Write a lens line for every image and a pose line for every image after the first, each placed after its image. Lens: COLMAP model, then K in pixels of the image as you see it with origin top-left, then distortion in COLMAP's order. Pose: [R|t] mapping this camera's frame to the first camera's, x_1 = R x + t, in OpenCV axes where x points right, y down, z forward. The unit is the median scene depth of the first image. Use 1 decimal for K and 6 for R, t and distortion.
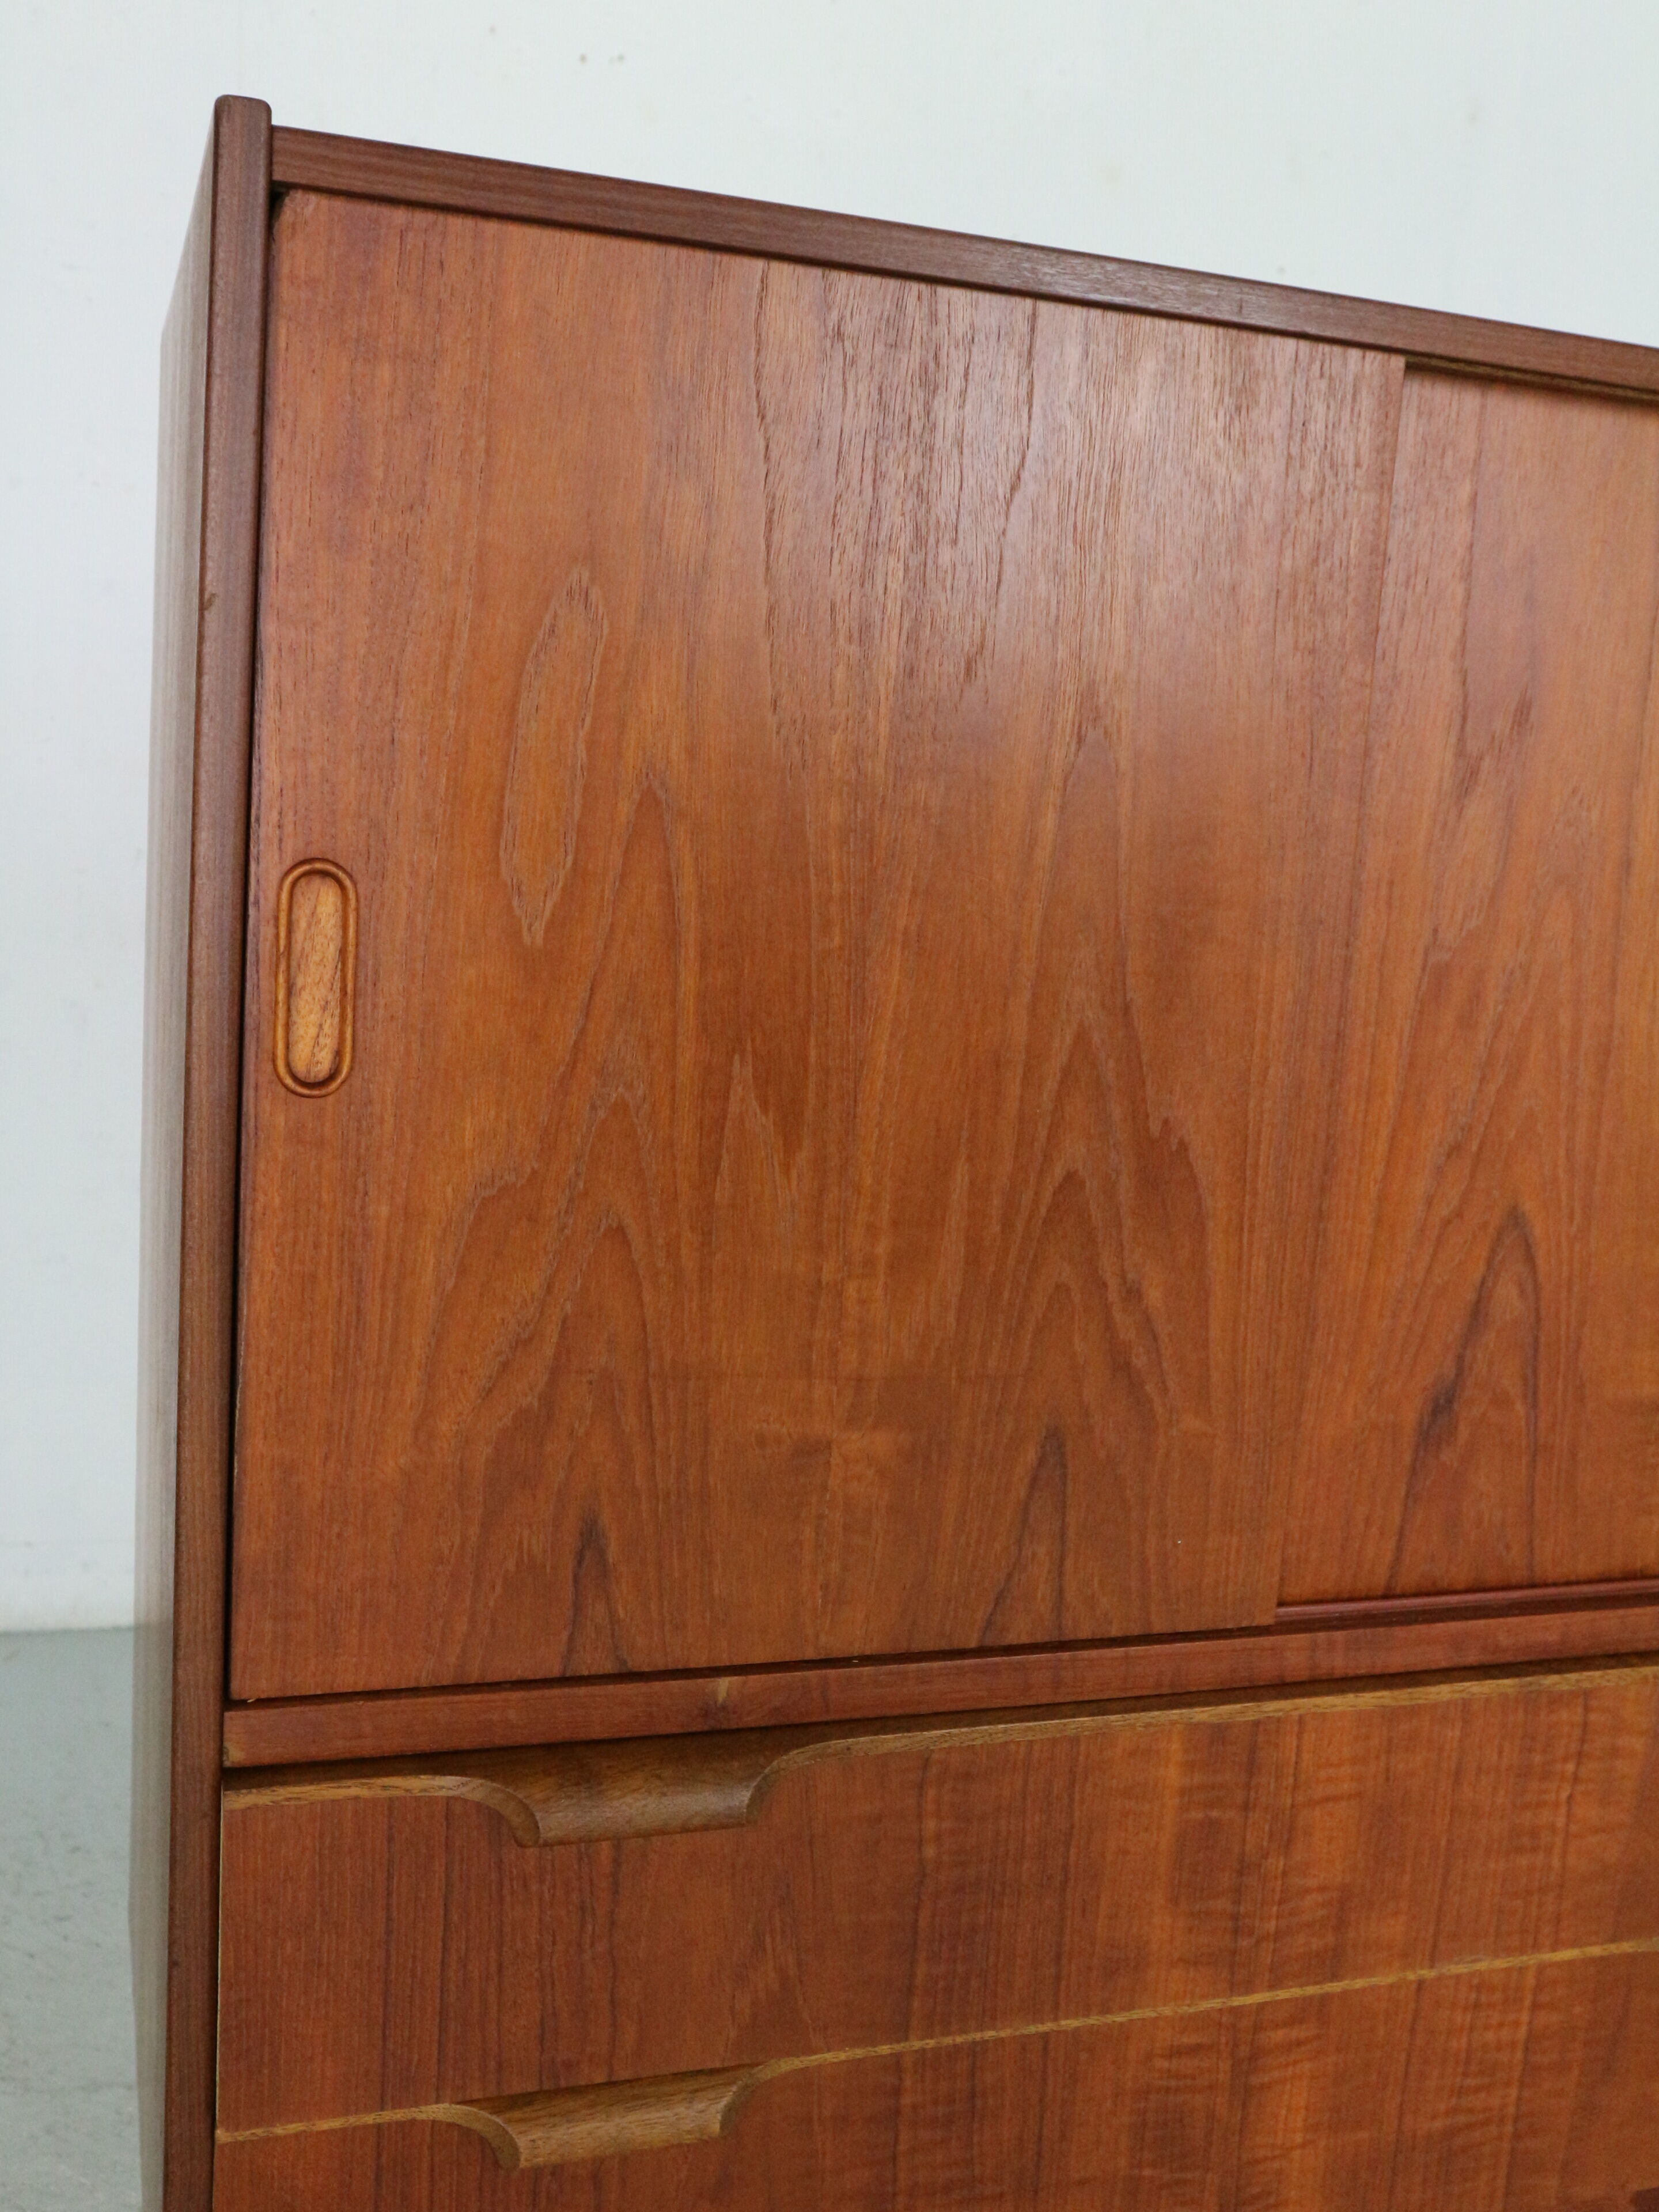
lens RADIAL K [[2185.9, 0, 809.2], [0, 2185.9, 1113.7], [0, 0, 1]] dist [-0.034613, 0.000000]
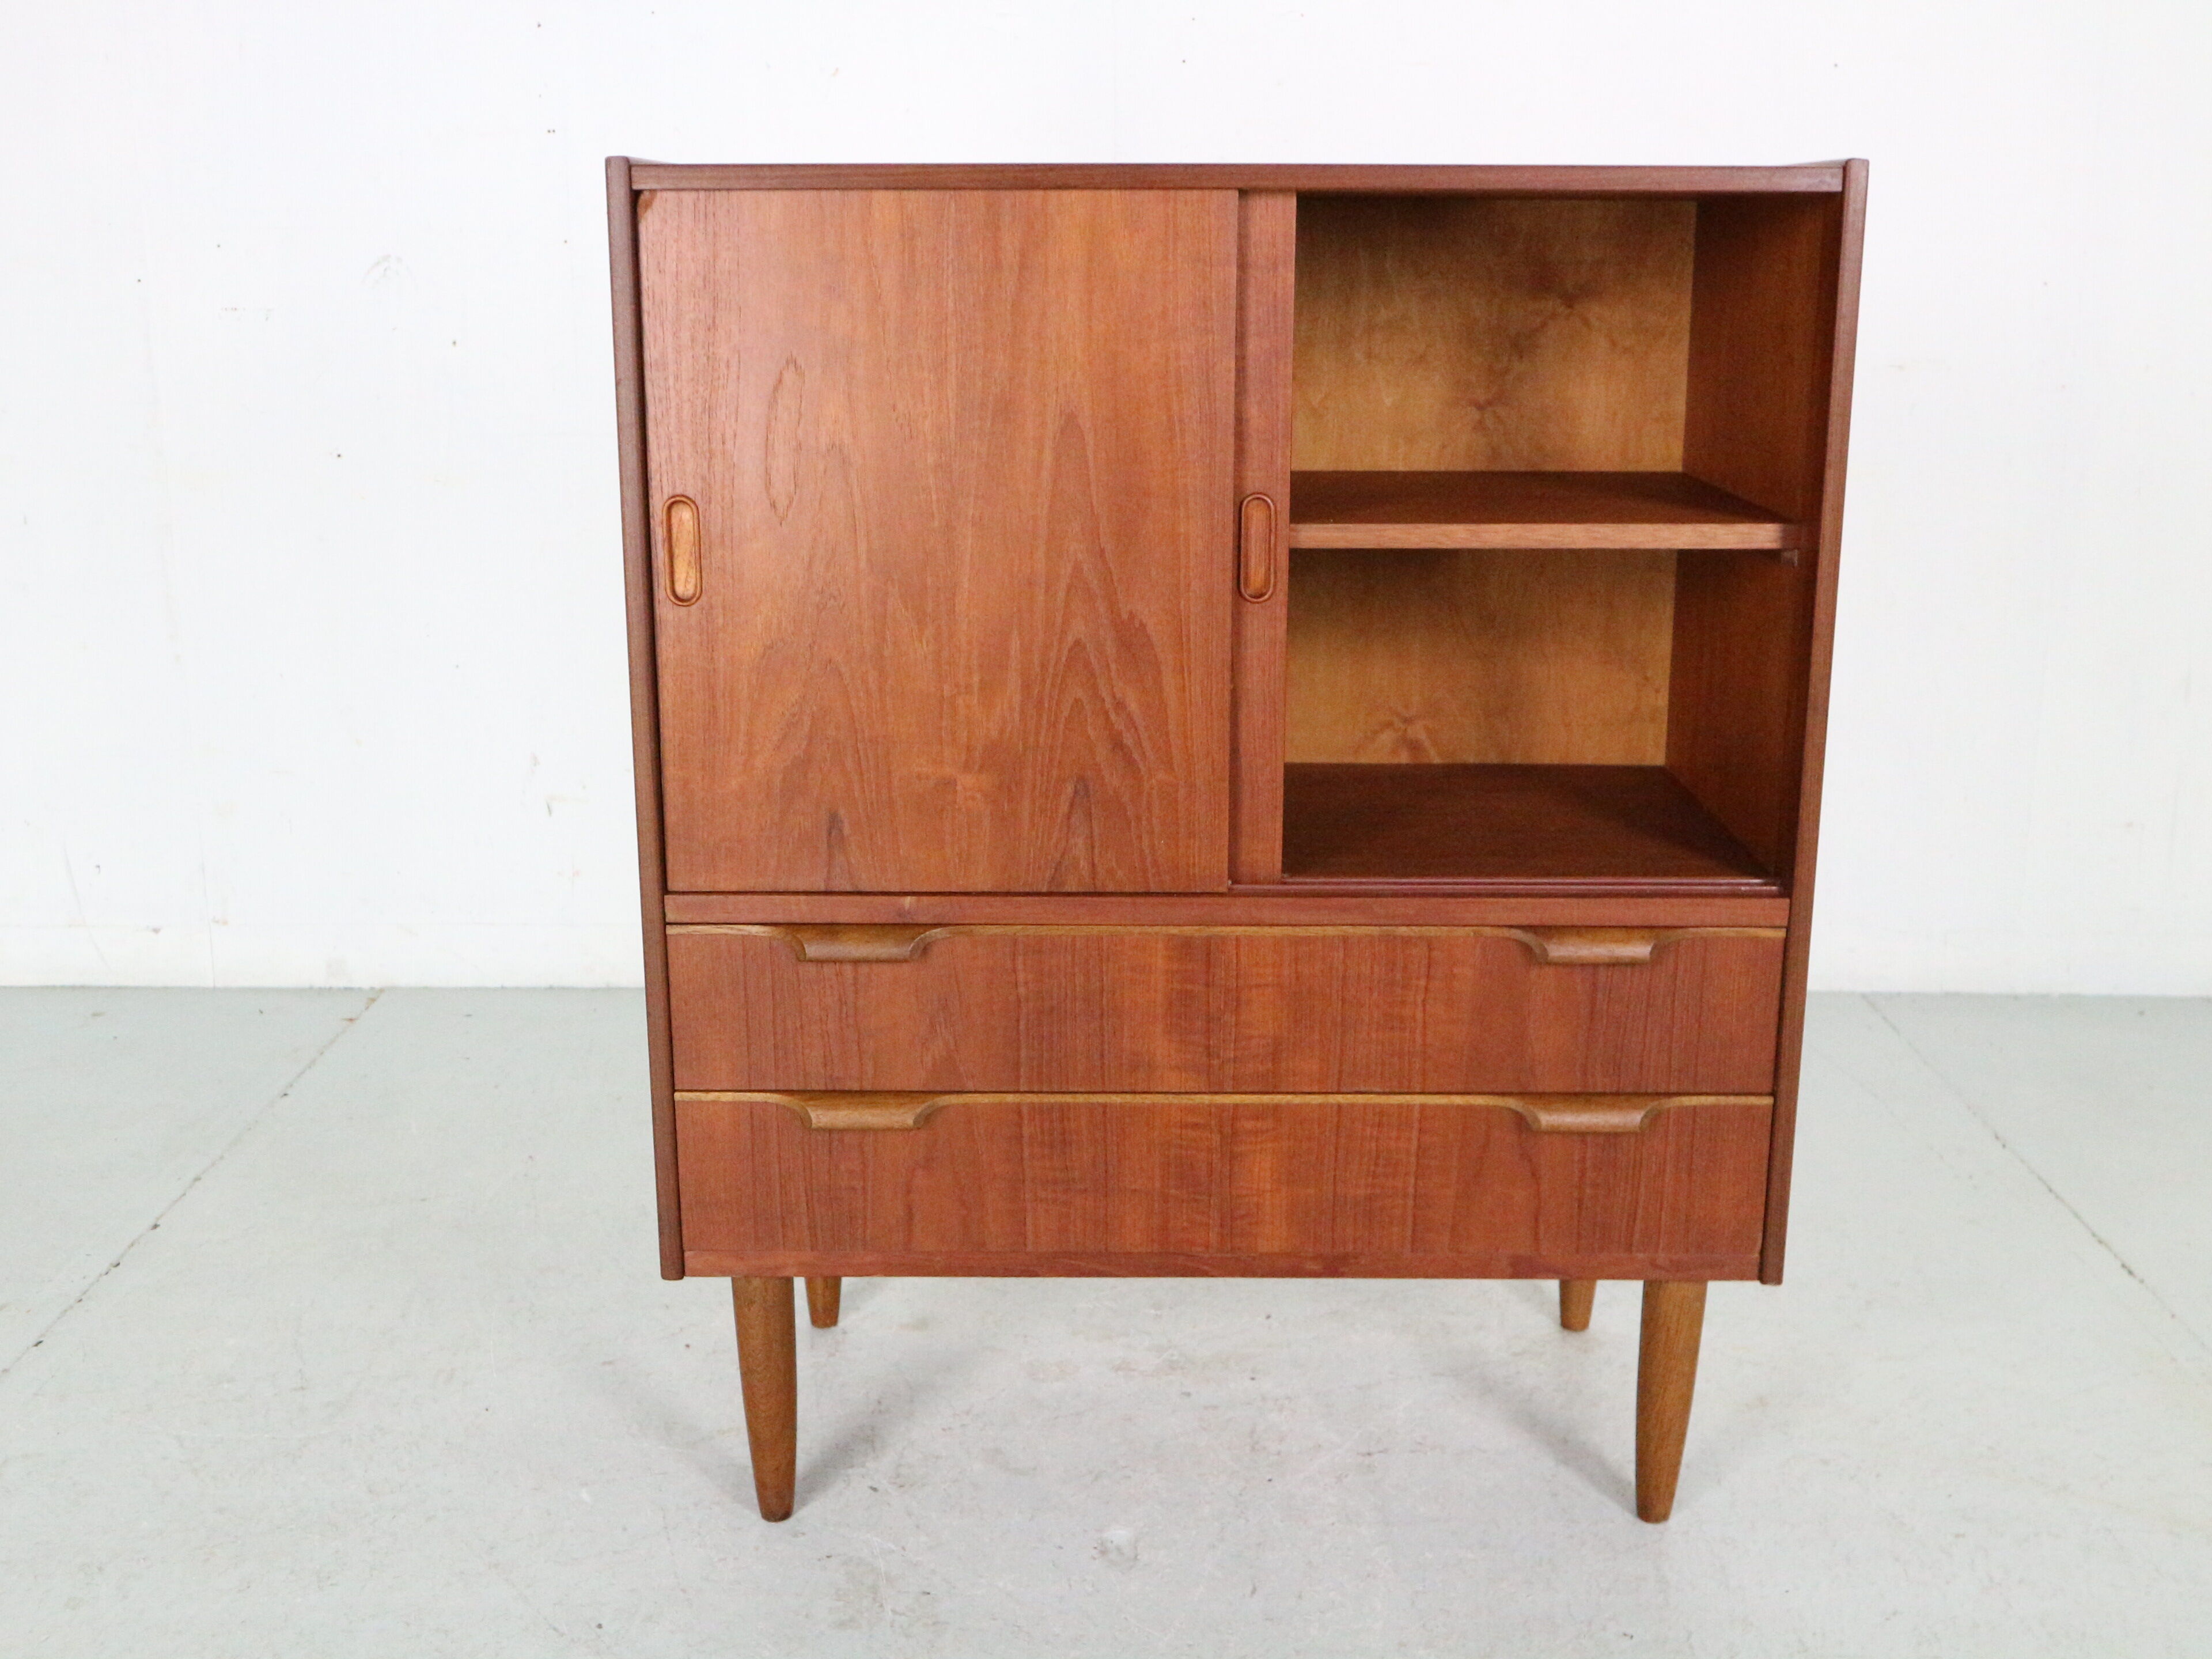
lens RADIAL K [[2354.8, 0, 1104.0], [0, 2354.8, 830.8], [0, 0, 1]] dist [-0.019760, 0.000000]
pose [[0.944040, 0.017660, -0.329358, 0.792634], [0.013572, 0.995640, 0.092290, 0.003234], [0.329552, -0.091595, 0.939684, -0.902906]]
